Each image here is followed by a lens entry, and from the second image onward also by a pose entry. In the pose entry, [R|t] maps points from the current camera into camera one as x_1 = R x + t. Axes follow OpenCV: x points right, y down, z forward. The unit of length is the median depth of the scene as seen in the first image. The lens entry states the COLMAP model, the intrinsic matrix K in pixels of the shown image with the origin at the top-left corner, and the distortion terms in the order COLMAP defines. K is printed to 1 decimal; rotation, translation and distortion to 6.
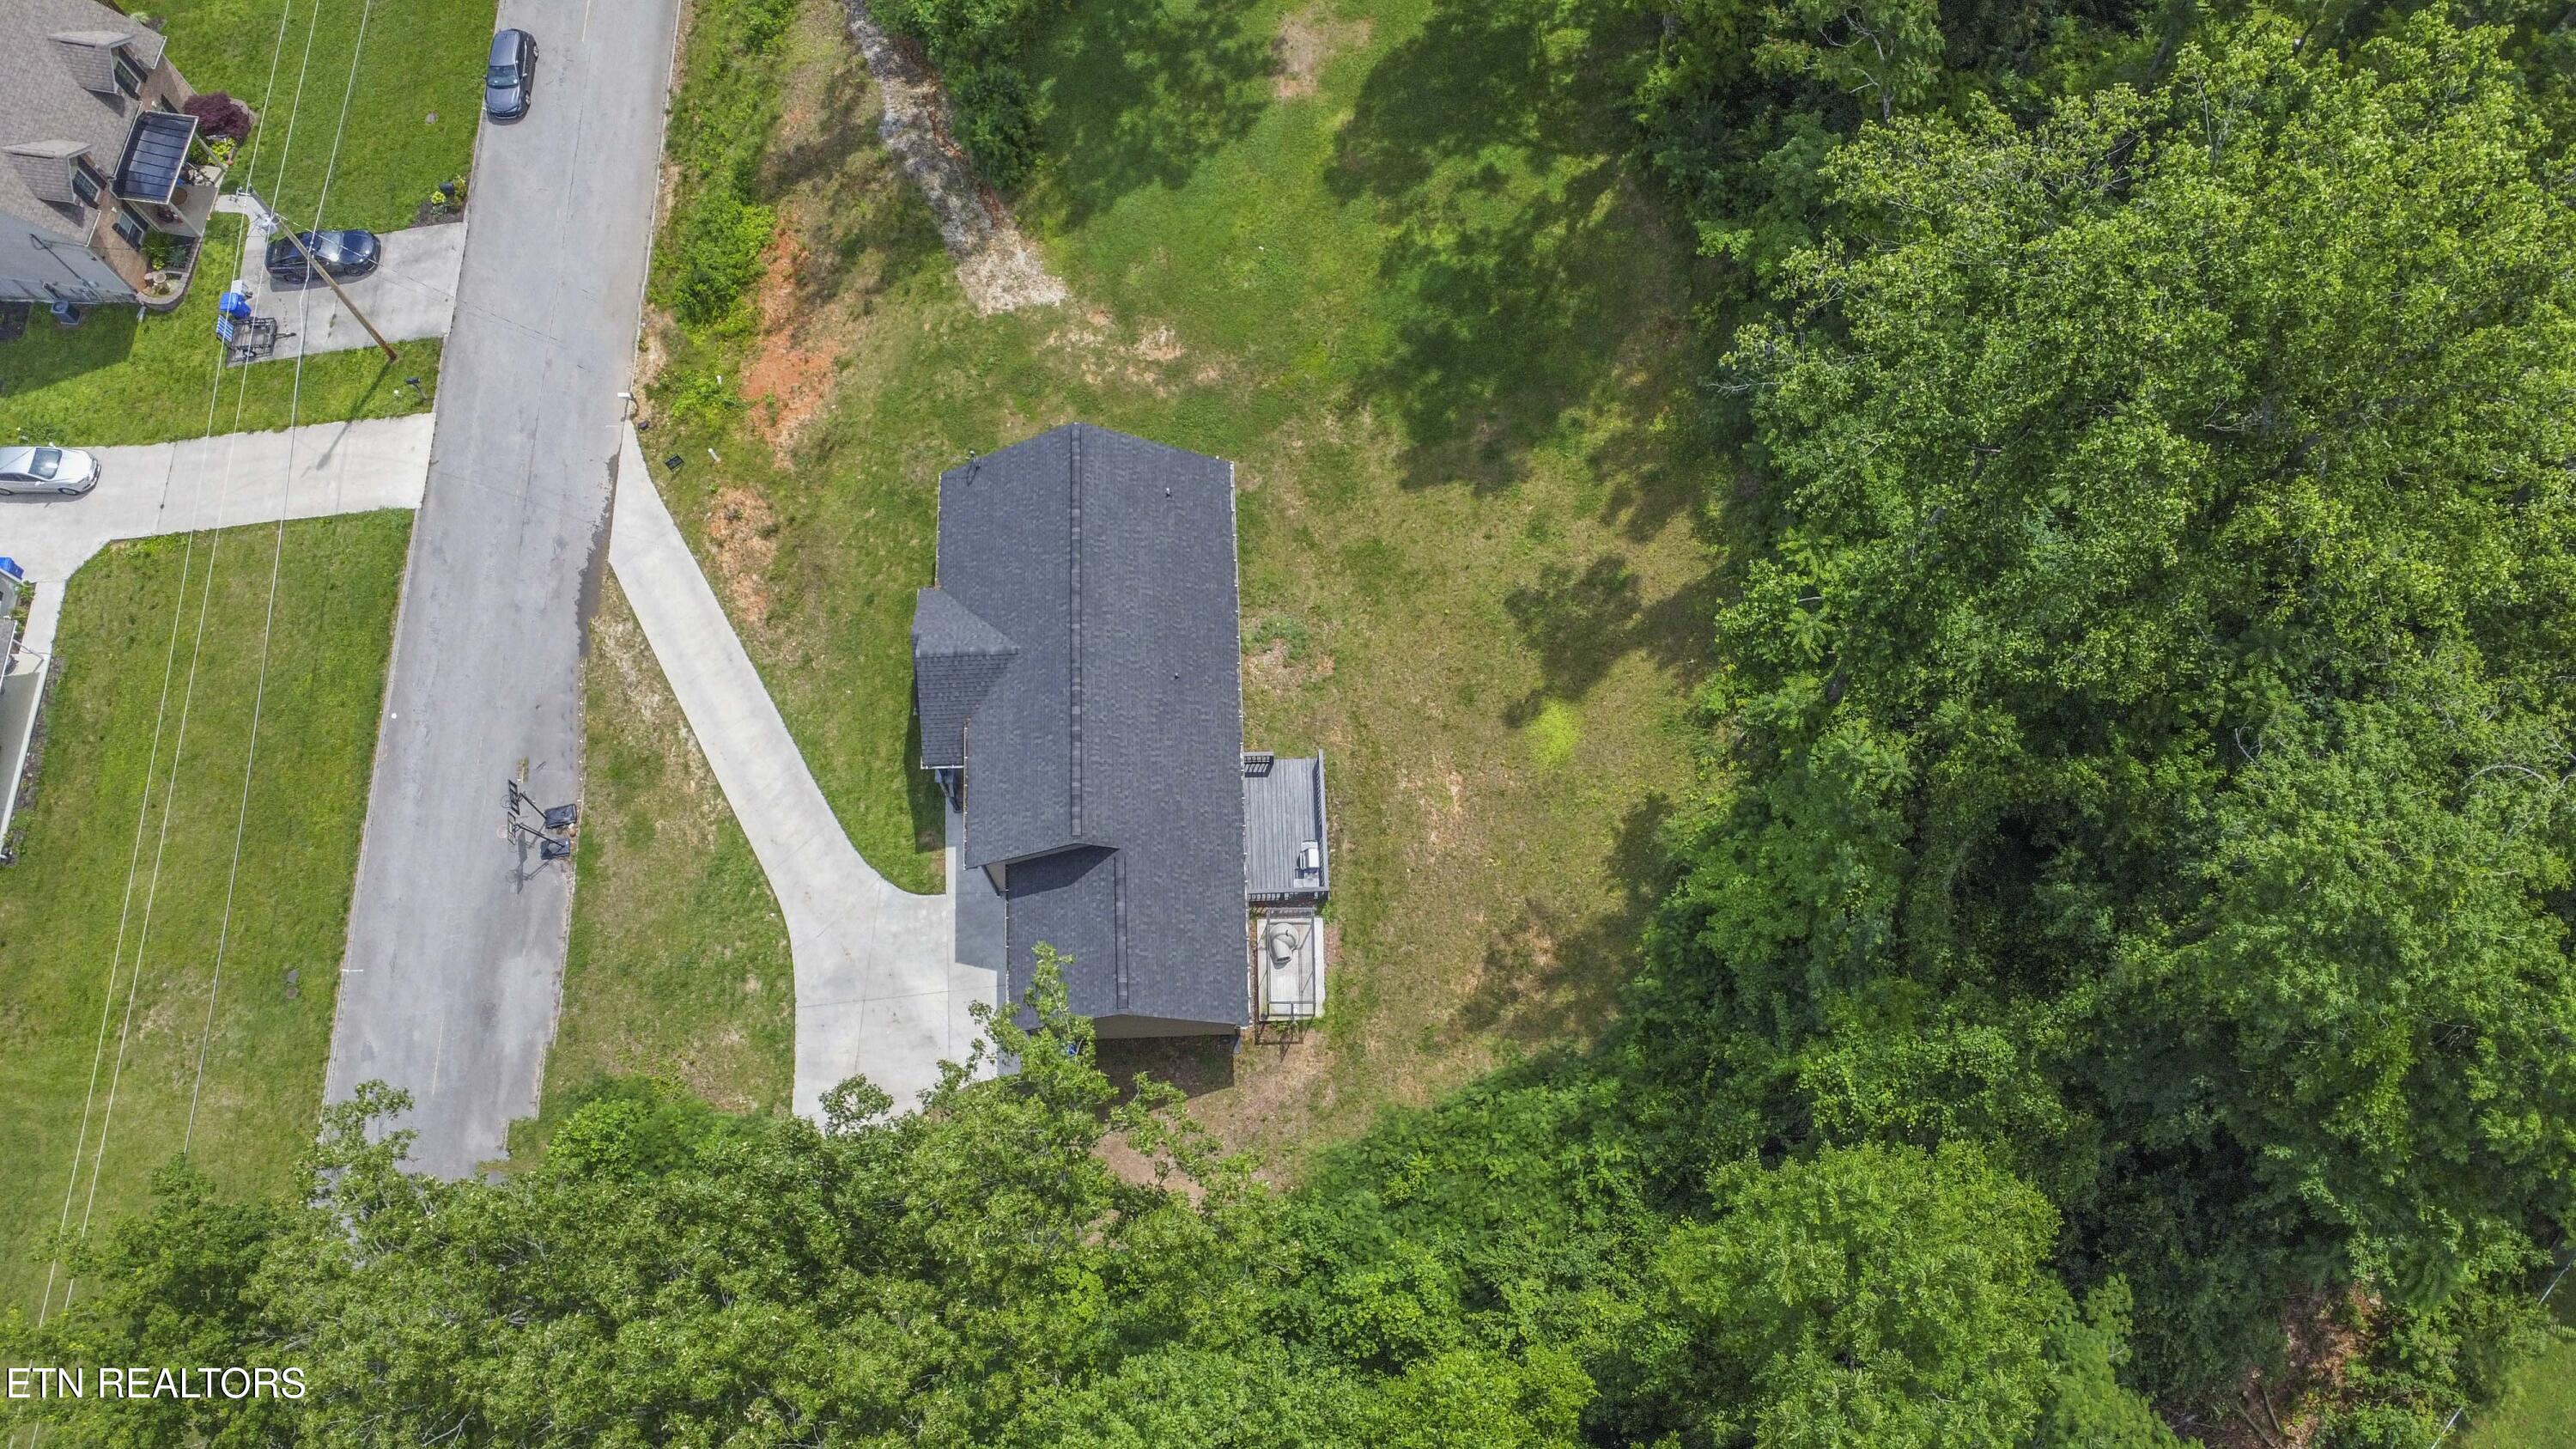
lens RADIAL K [[1915.2, 0, 1309.0], [0, 1915.2, 730.5], [0, 0, 1]] dist [-0.141998, 0.210574]
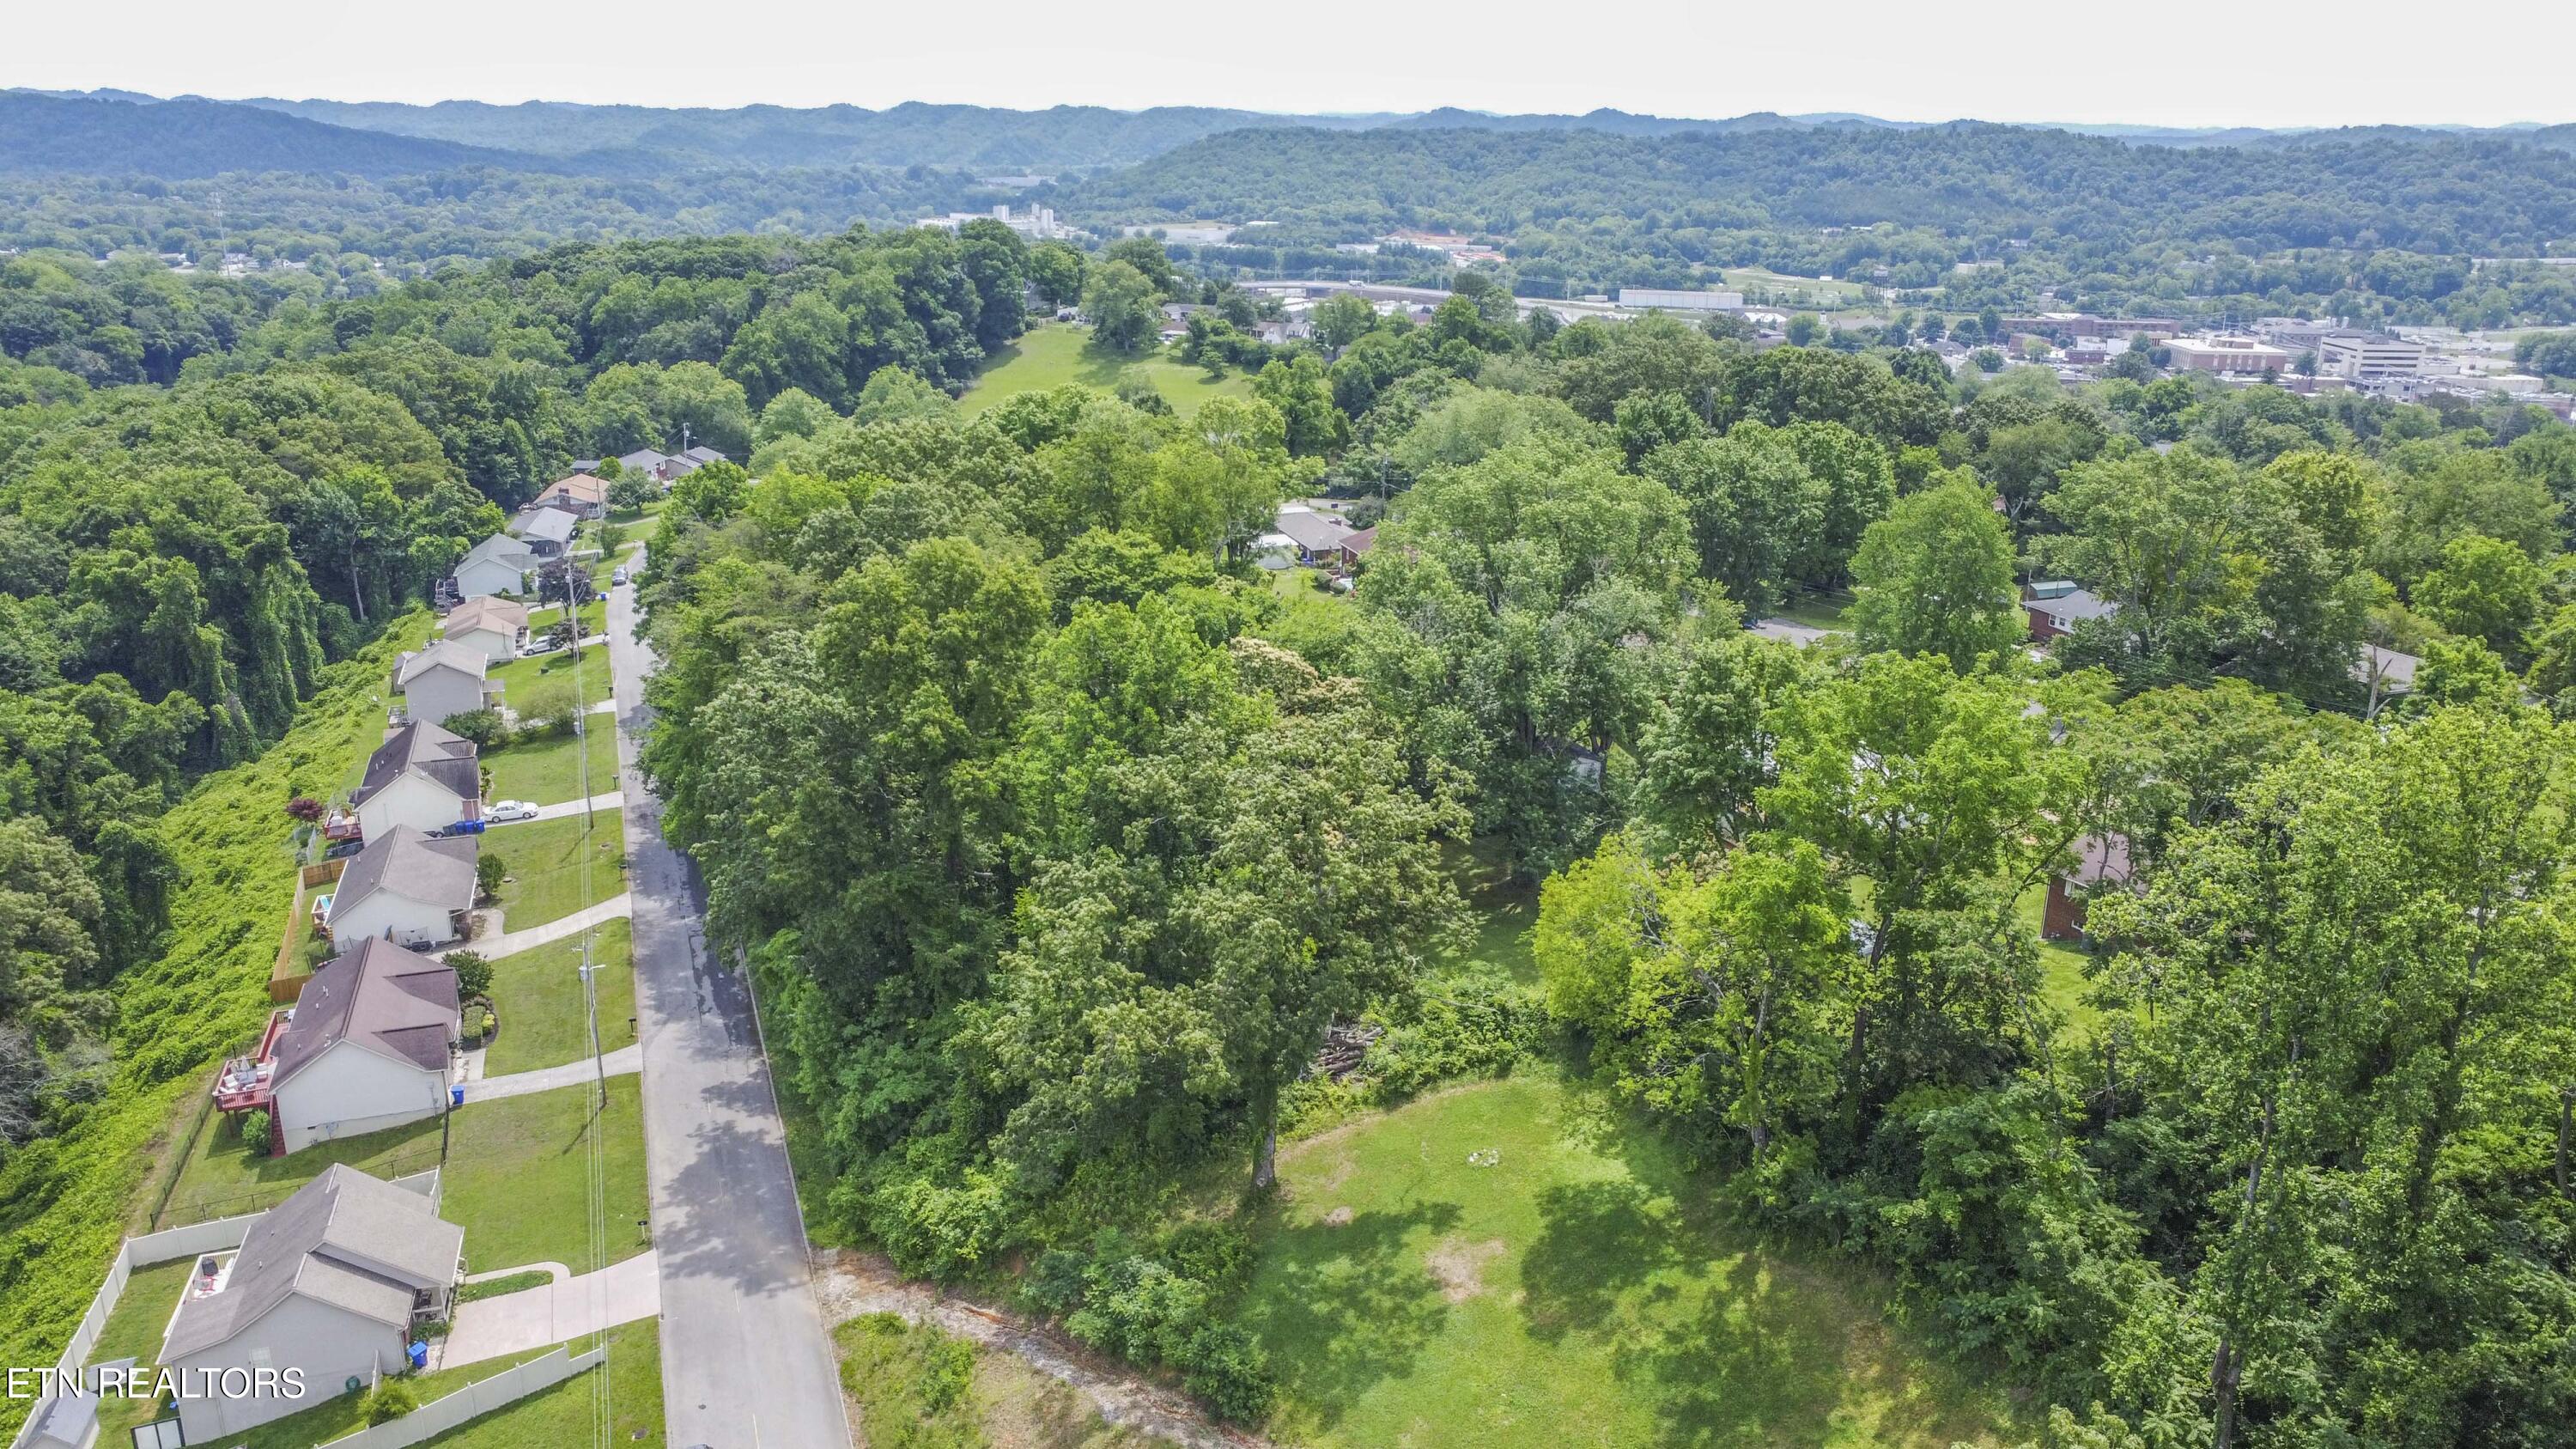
lens RADIAL K [[1915.2, 0, 1268.9], [0, 1915.2, 704.5], [0, 0, 1]] dist [-0.141998, 0.210574]
pose [[0.952176, -0.094178, 0.290675, -0.462338], [0.289097, 0.585642, -0.757262, 0.330631], [-0.098914, 0.805080, 0.584861, 0.012293]]
